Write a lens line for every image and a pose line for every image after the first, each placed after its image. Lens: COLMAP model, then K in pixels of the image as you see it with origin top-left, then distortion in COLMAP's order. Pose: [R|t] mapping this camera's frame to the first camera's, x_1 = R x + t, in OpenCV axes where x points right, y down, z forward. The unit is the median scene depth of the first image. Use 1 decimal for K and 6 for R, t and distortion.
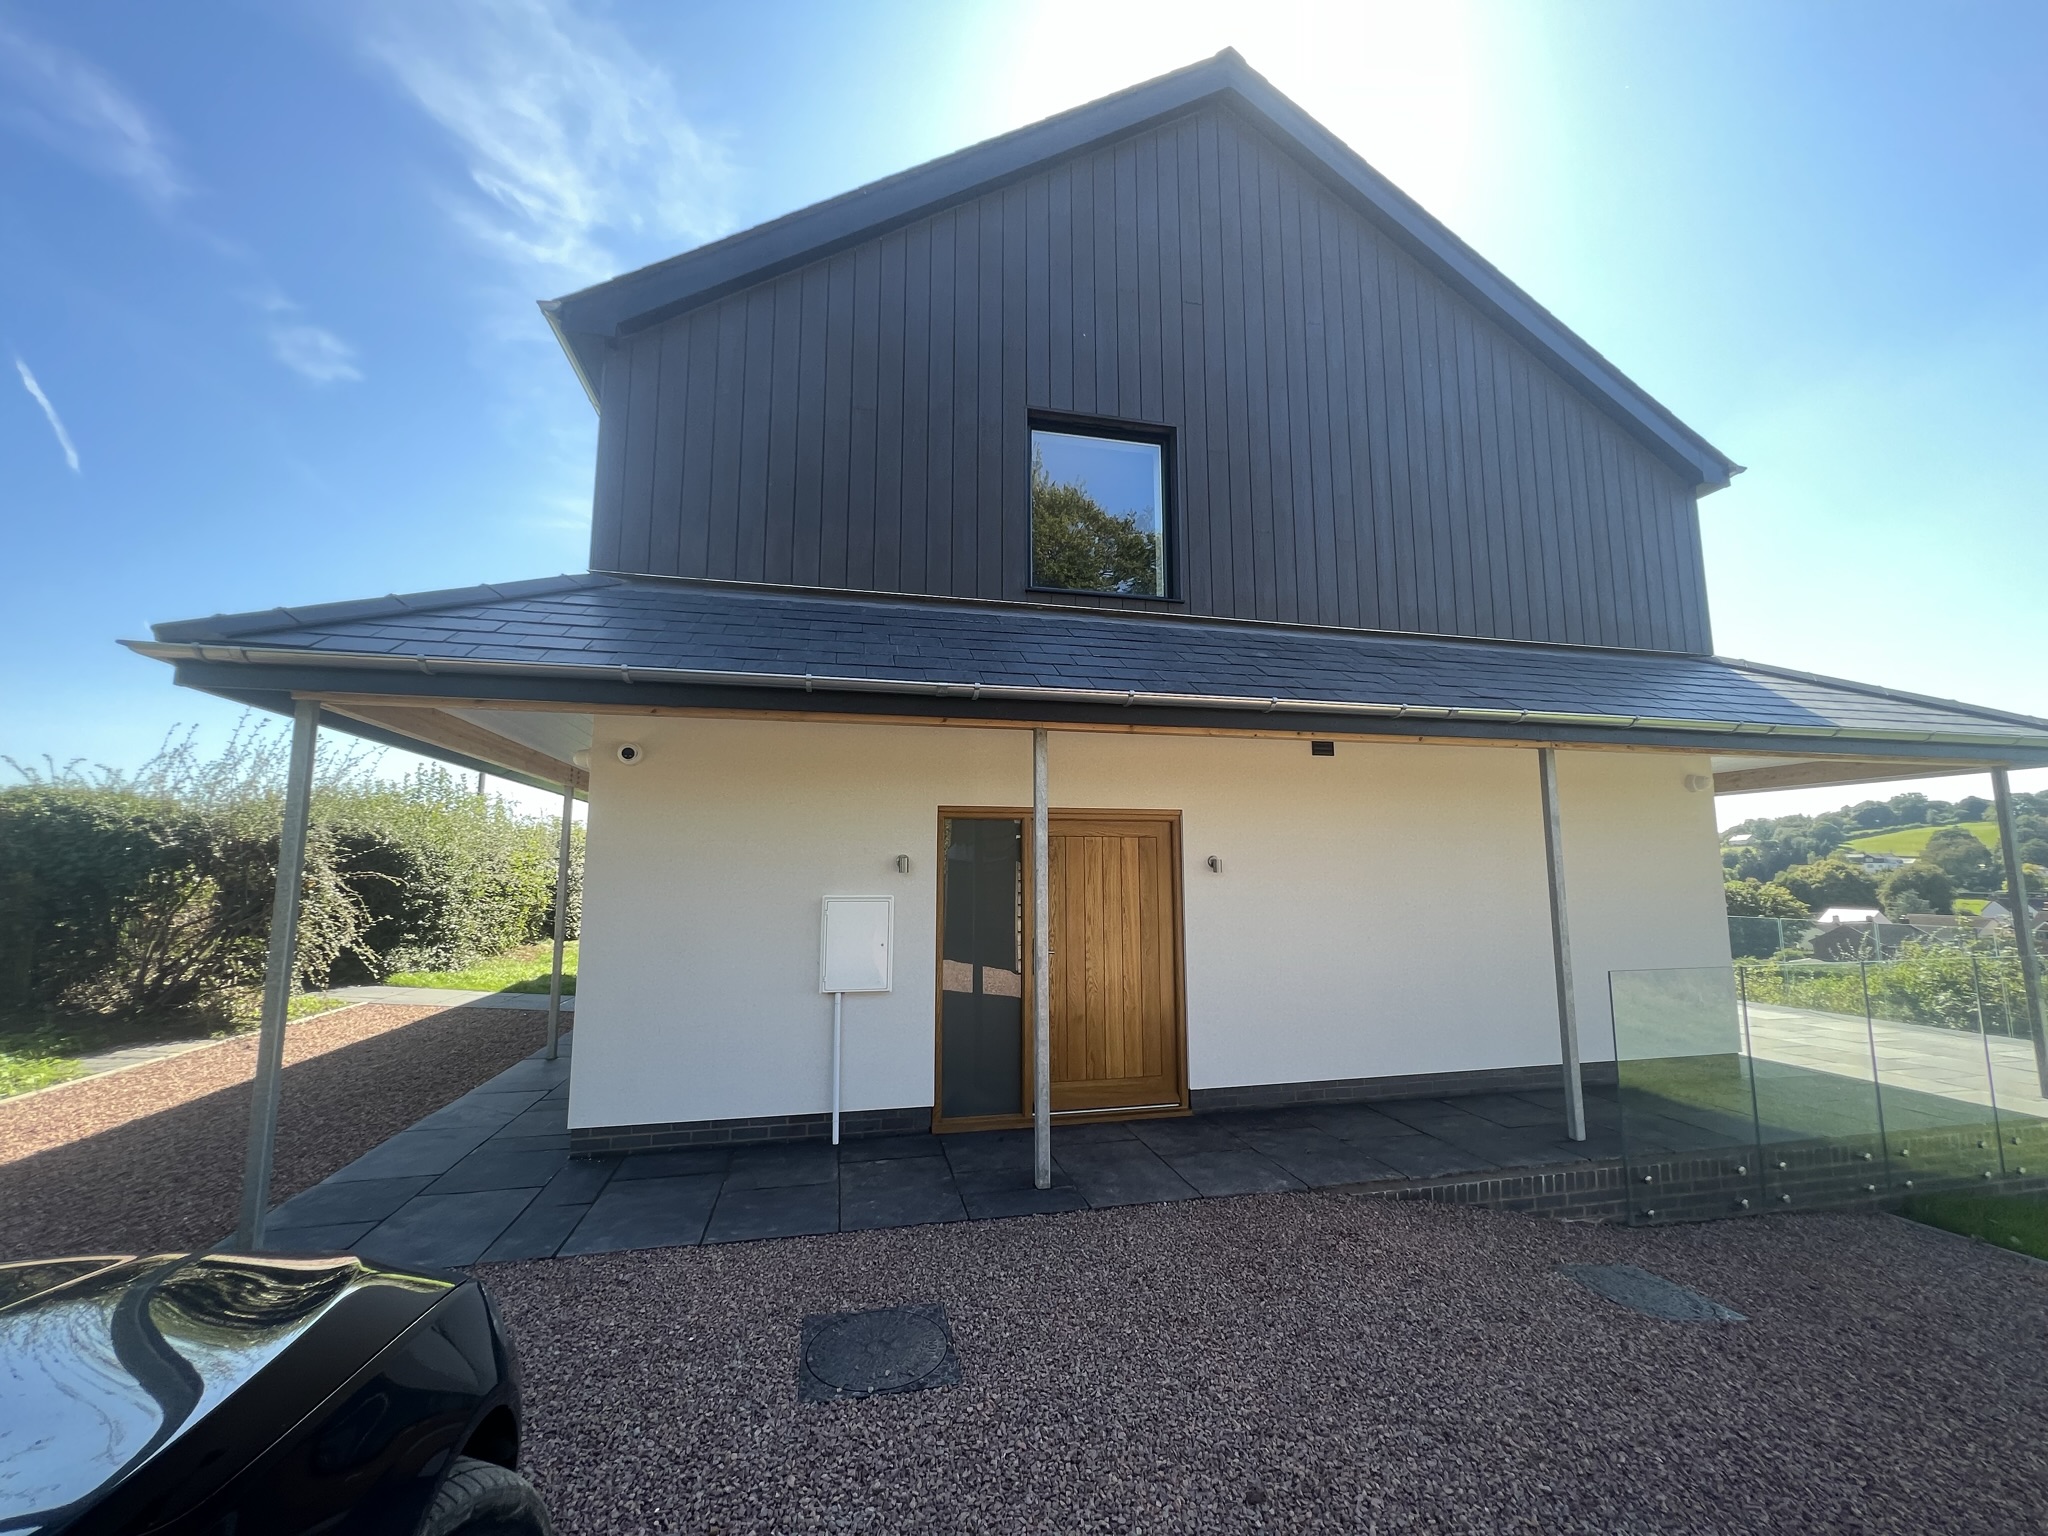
lens RADIAL K [[826.7, 0, 1029.7], [0, 826.7, 765.9], [0, 0, 1]] dist [0.001922, 0.000018]
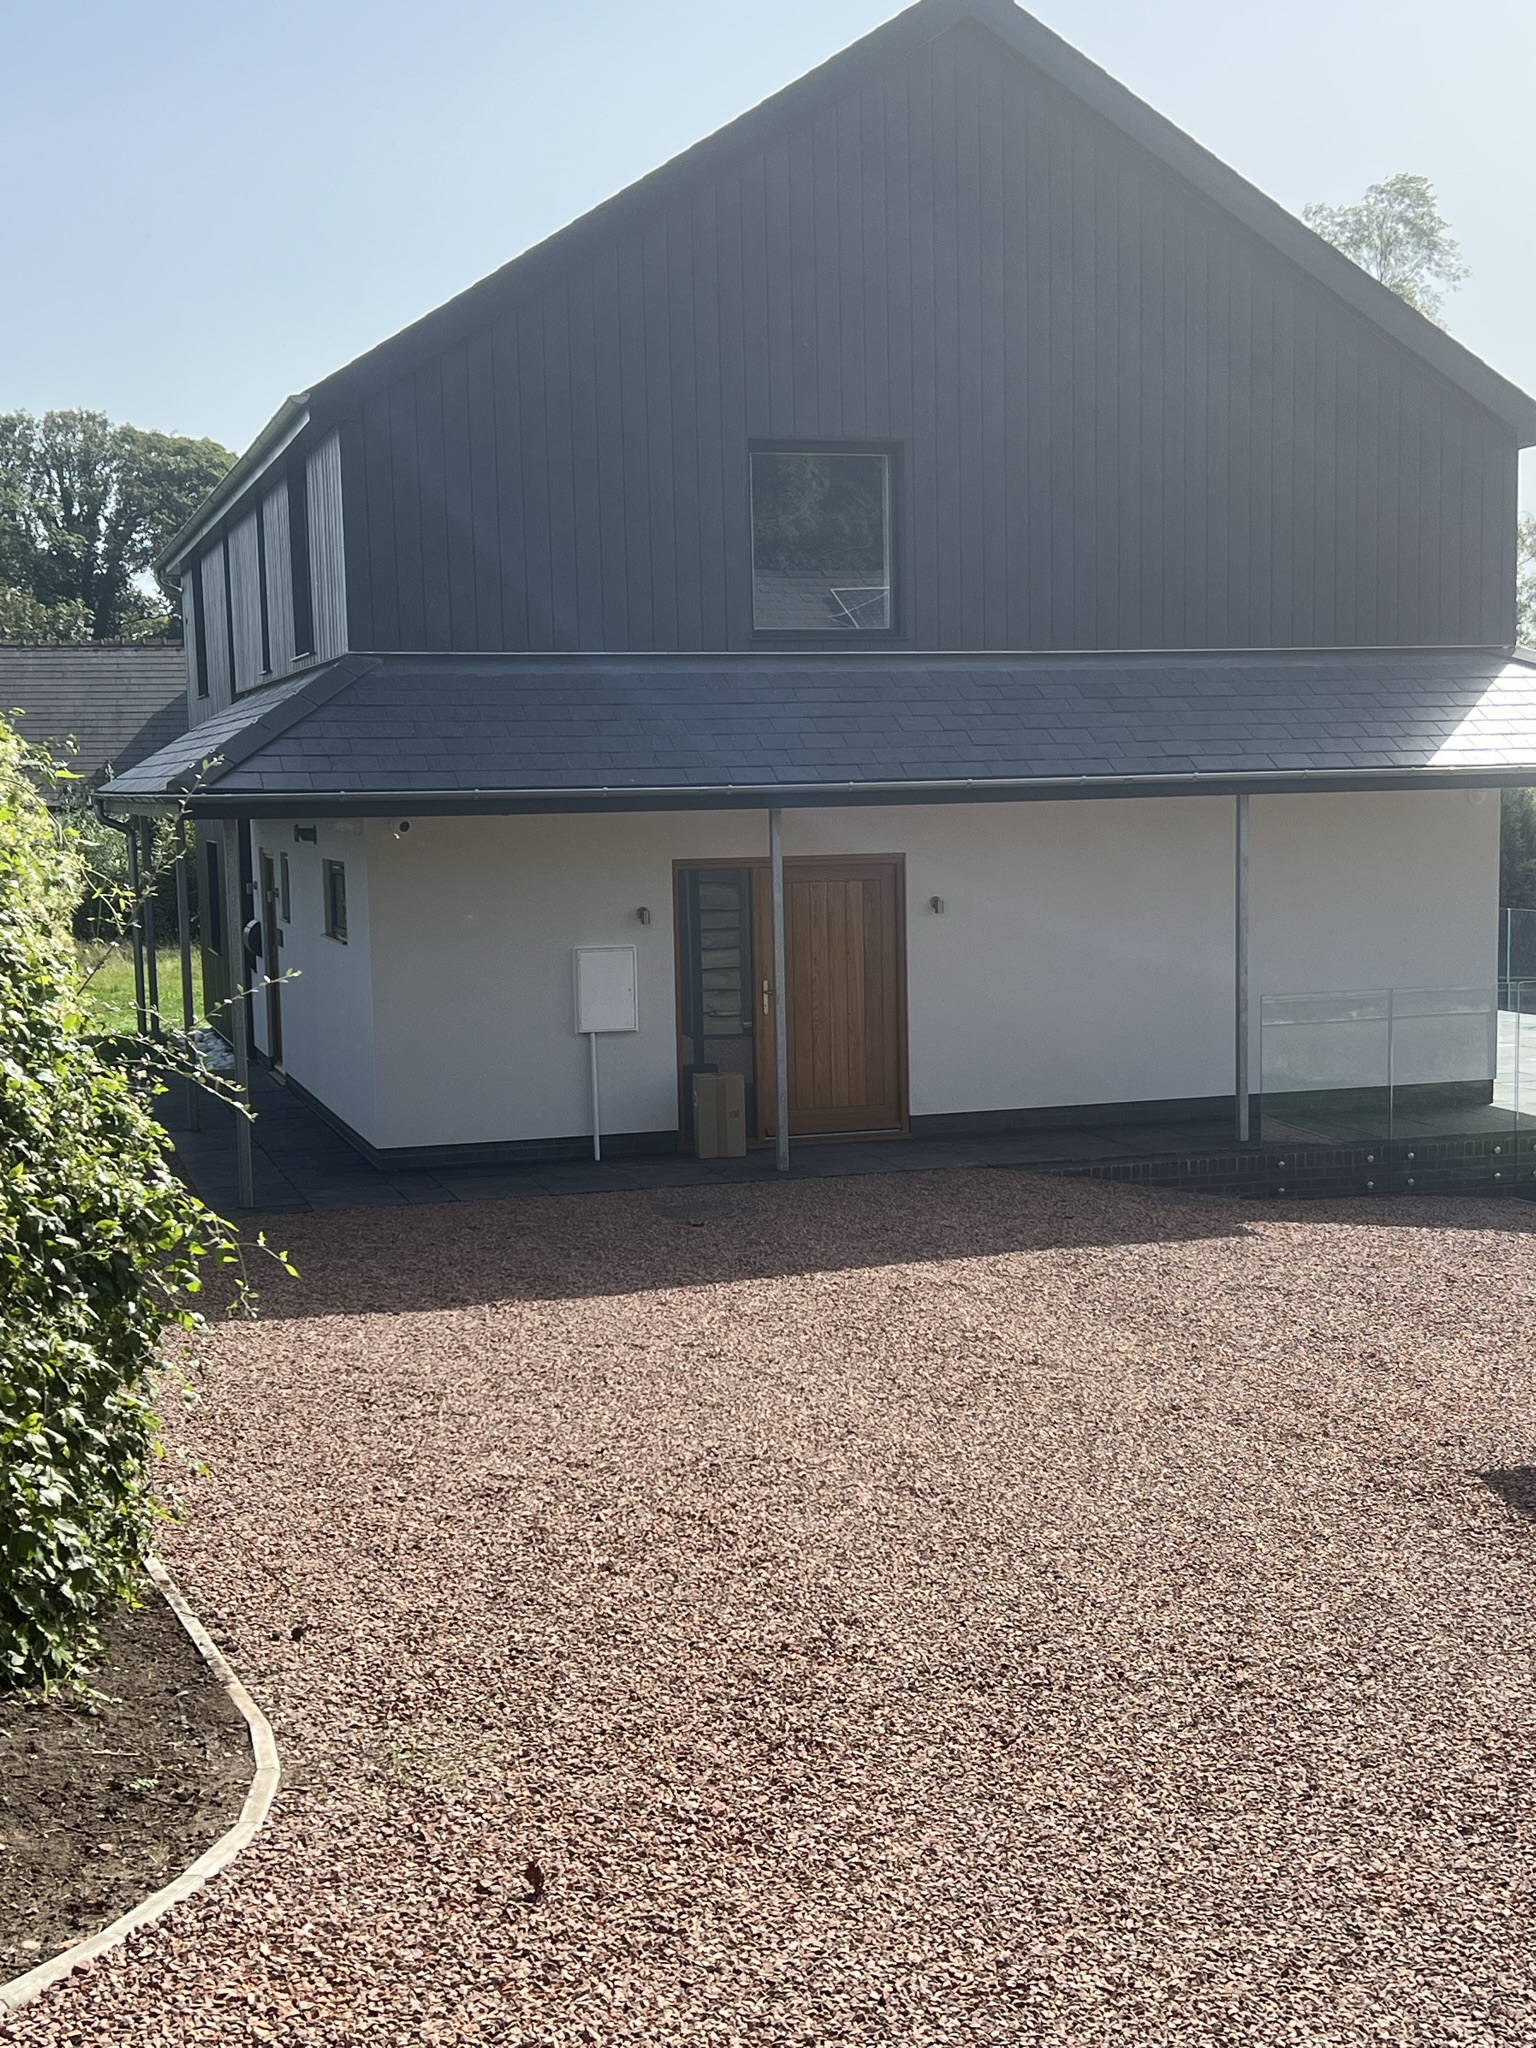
lens RADIAL K [[2531.9, 0, 767.7], [0, 2531.9, 1031.0], [0, 0, 1]] dist [0.024638, 0.000000]
pose [[0.997291, -0.025673, 0.068932, -0.227584], [0.009234, 0.973397, 0.228941, -0.498755], [-0.072976, -0.227684, 0.970997, -2.291476]]
